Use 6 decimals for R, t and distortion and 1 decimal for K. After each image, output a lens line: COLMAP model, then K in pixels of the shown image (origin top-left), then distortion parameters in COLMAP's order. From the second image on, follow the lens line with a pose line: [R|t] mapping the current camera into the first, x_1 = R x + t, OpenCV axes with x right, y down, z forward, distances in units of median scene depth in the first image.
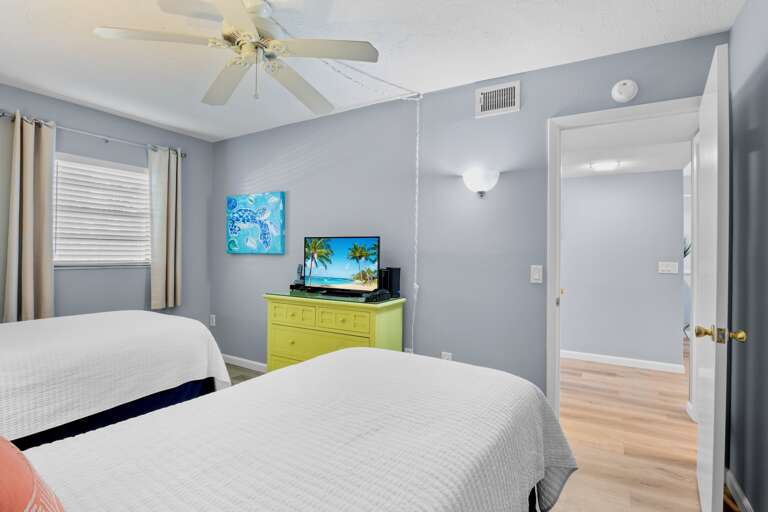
lens RADIAL K [[380.6, 0, 384.0], [0, 380.6, 256.0], [0, 0, 1]] dist [-0.001744, -0.000340]
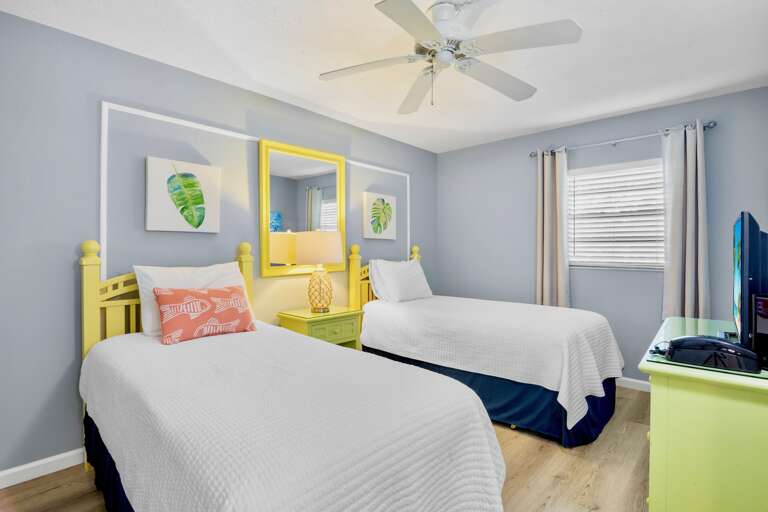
lens RADIAL K [[380.6, 0, 384.0], [0, 380.6, 256.0], [0, 0, 1]] dist [-0.001744, -0.000340]
pose [[-0.183660, -0.005970, -0.982972, 0.370632], [-0.020286, 0.999792, -0.002282, 0.009884], [0.982781, 0.019521, -0.183743, 0.576262]]
